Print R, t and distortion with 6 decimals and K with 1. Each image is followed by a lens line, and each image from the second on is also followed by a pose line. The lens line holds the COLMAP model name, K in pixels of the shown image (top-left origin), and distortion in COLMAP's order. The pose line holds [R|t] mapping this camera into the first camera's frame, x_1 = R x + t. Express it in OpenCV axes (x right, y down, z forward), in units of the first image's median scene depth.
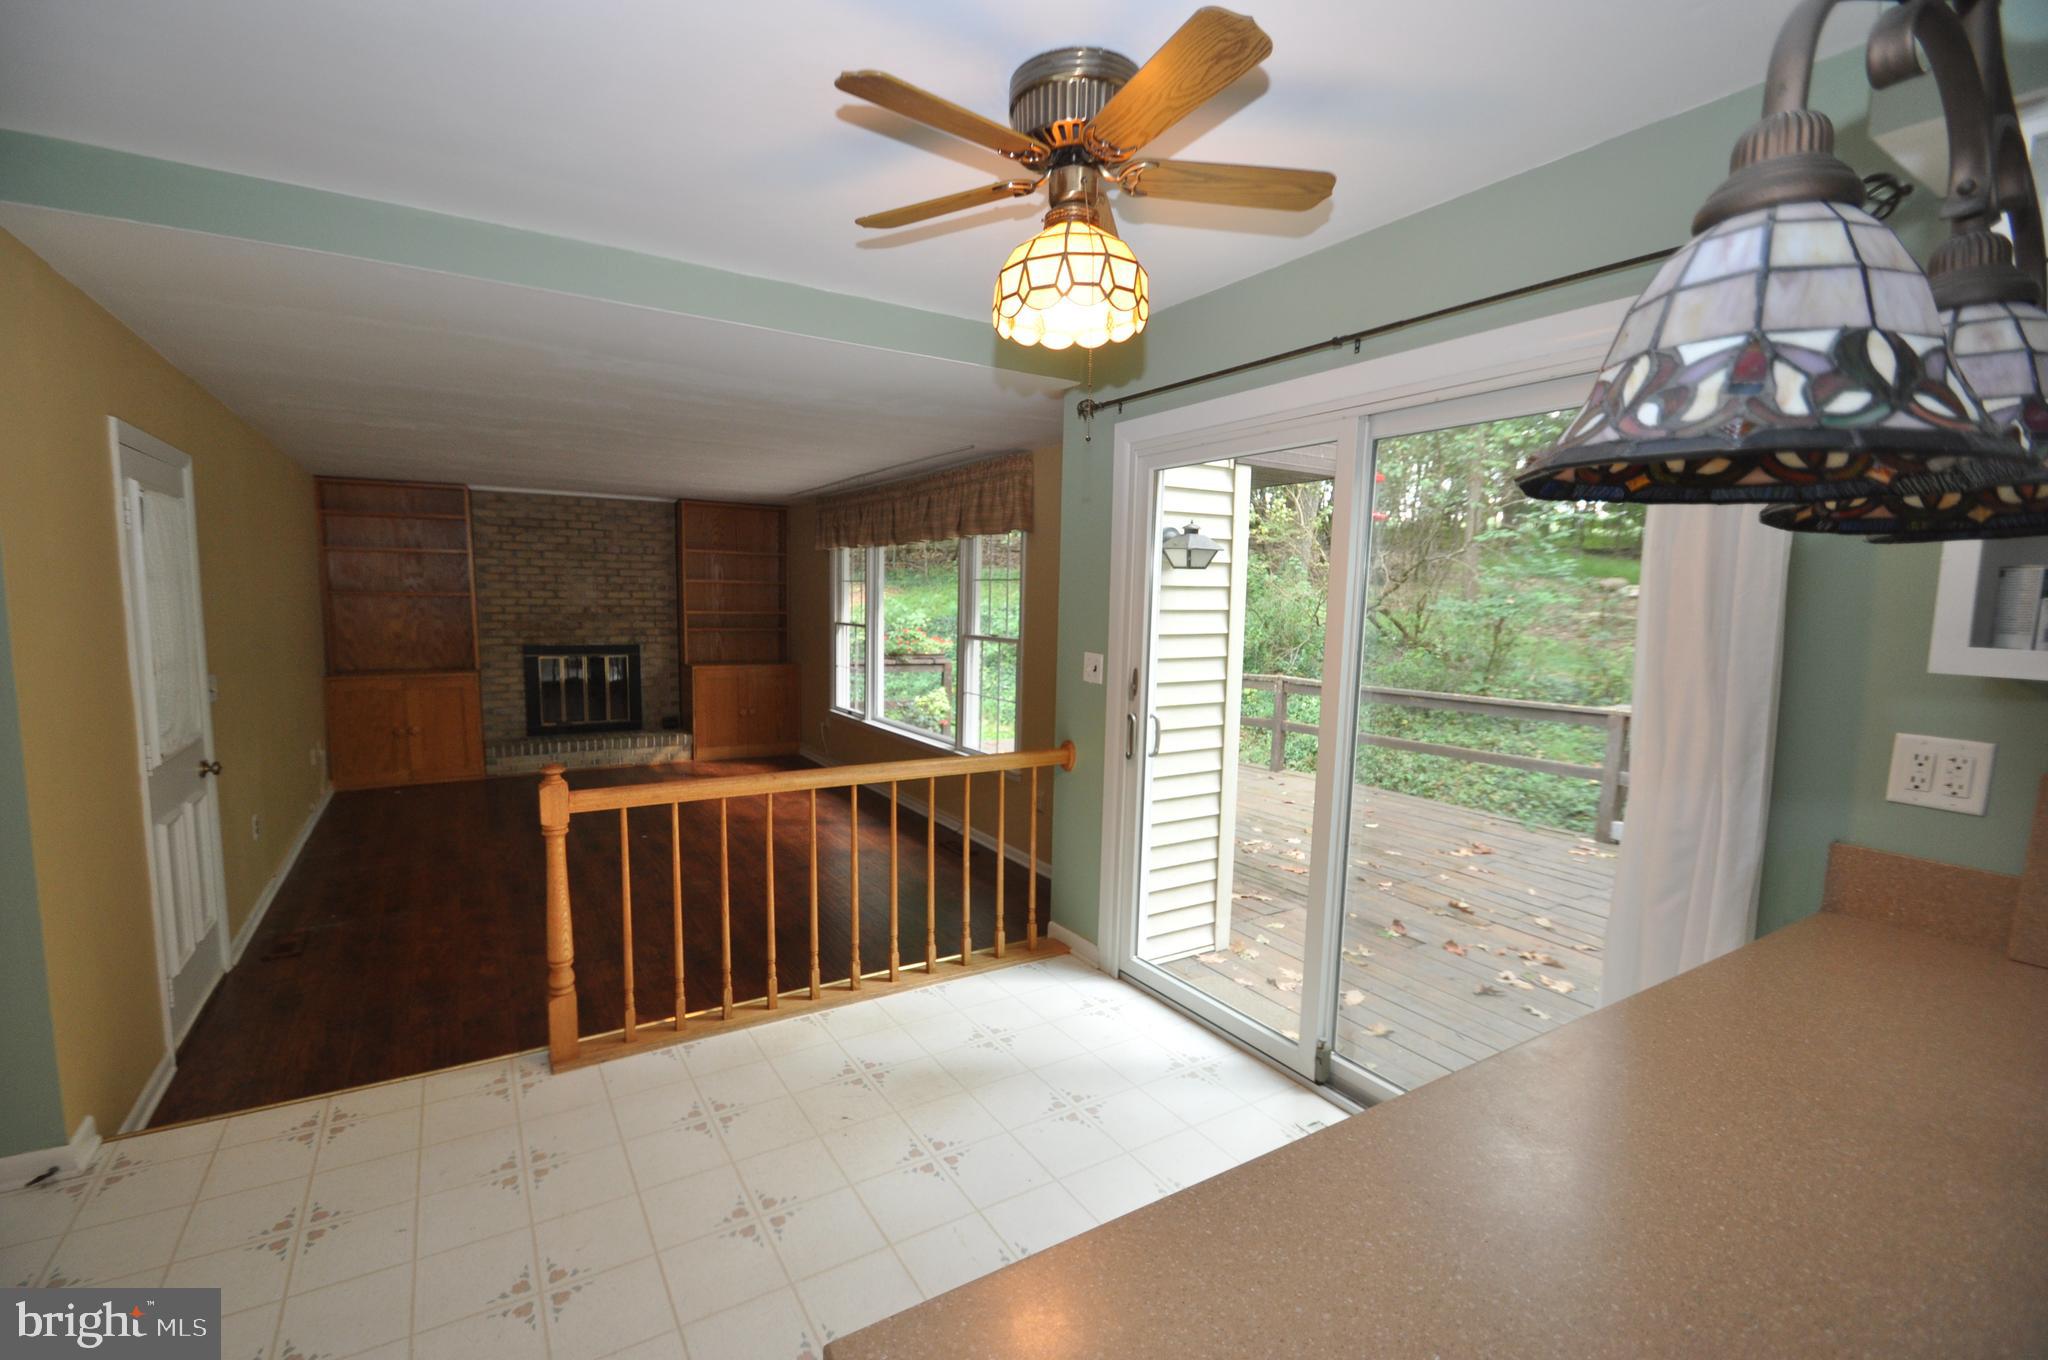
lens RADIAL K [[893.5, 0, 986.6], [0, 893.5, 699.5], [0, 0, 1]] dist [0.008173, -0.013174]
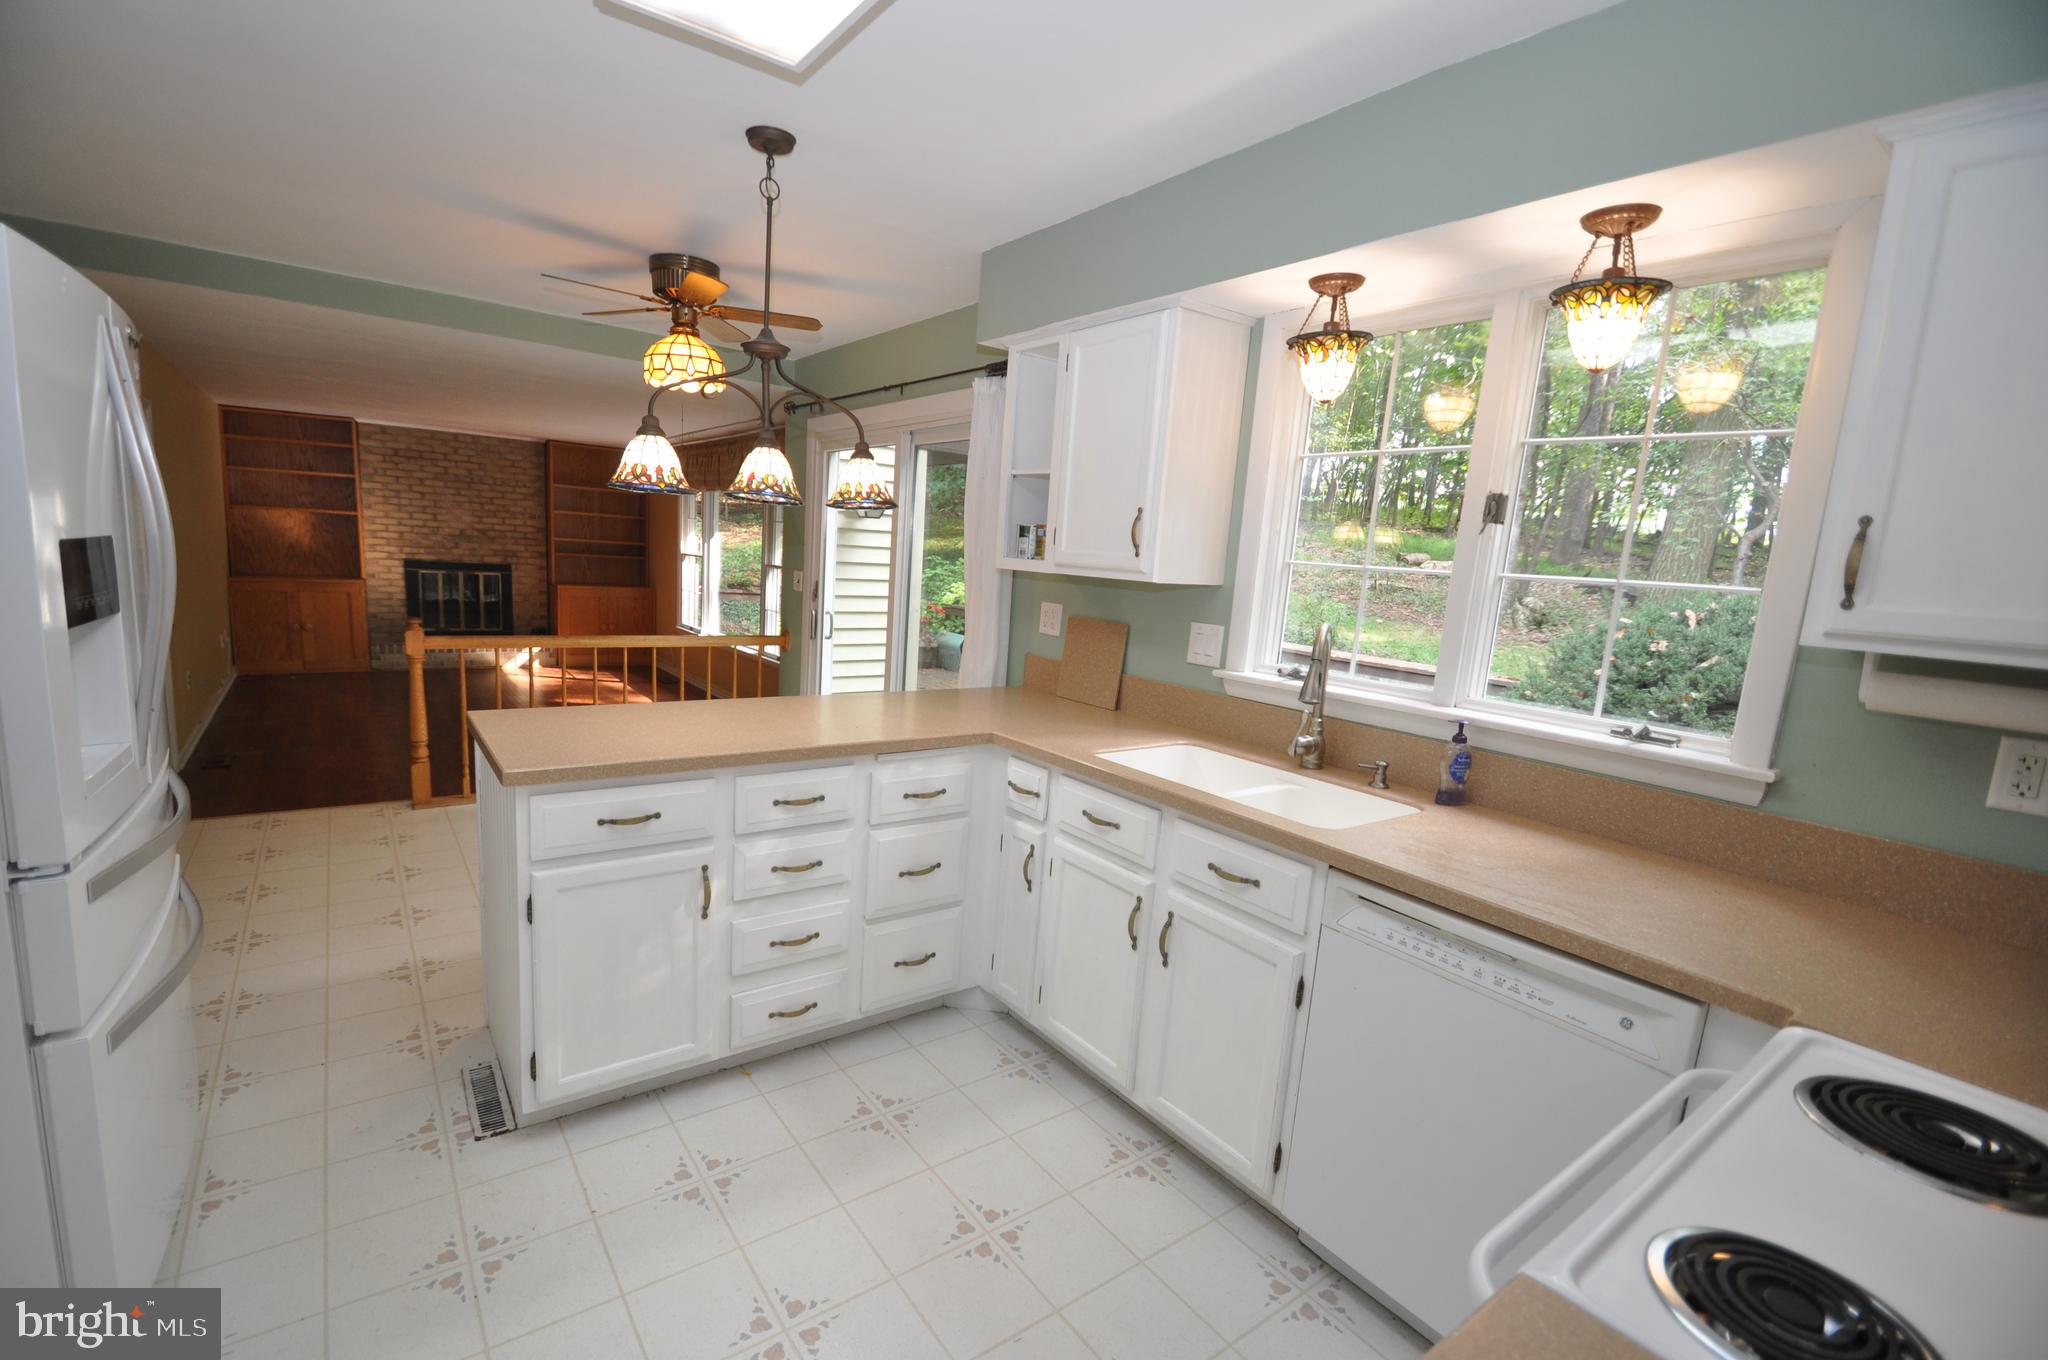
lens RADIAL K [[893.5, 0, 977.4], [0, 893.5, 700.8], [0, 0, 1]] dist [0.008173, -0.013174]
pose [[0.995842, 0.032185, 0.085223, 0.130928], [-0.036870, 0.997861, 0.053981, 0.032163], [-0.083303, -0.056899, 0.994899, -0.231705]]
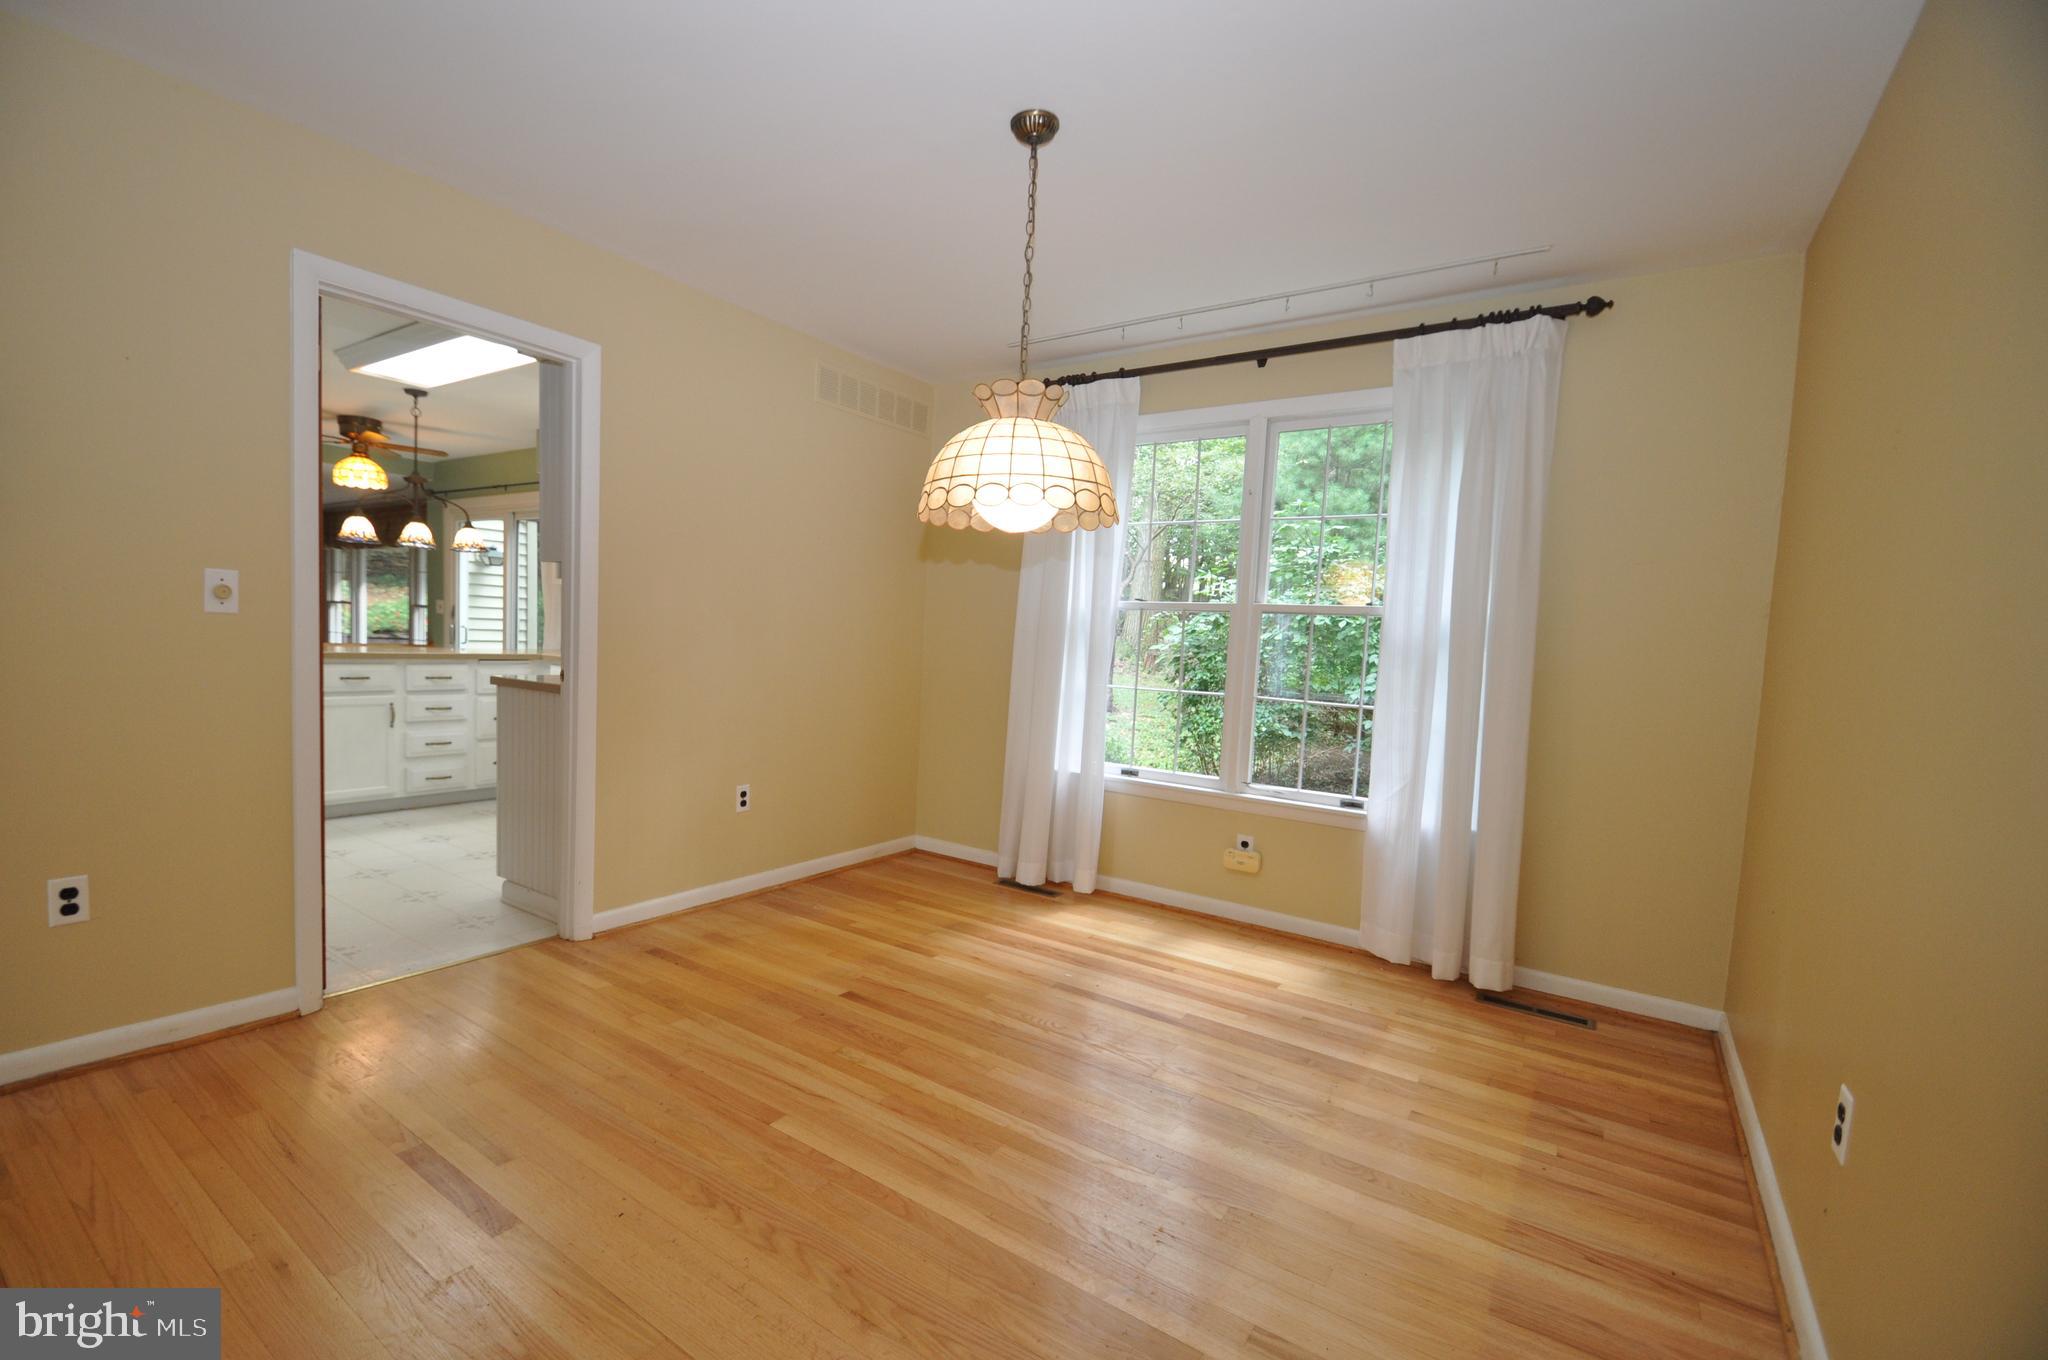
lens RADIAL K [[893.5, 0, 994.2], [0, 893.5, 693.0], [0, 0, 1]] dist [0.008173, -0.013174]
pose [[0.907887, -0.003692, 0.419199, 0.191918], [0.020811, 0.999125, -0.036272, 0.124455], [-0.418698, 0.041655, 0.907170, -0.690401]]
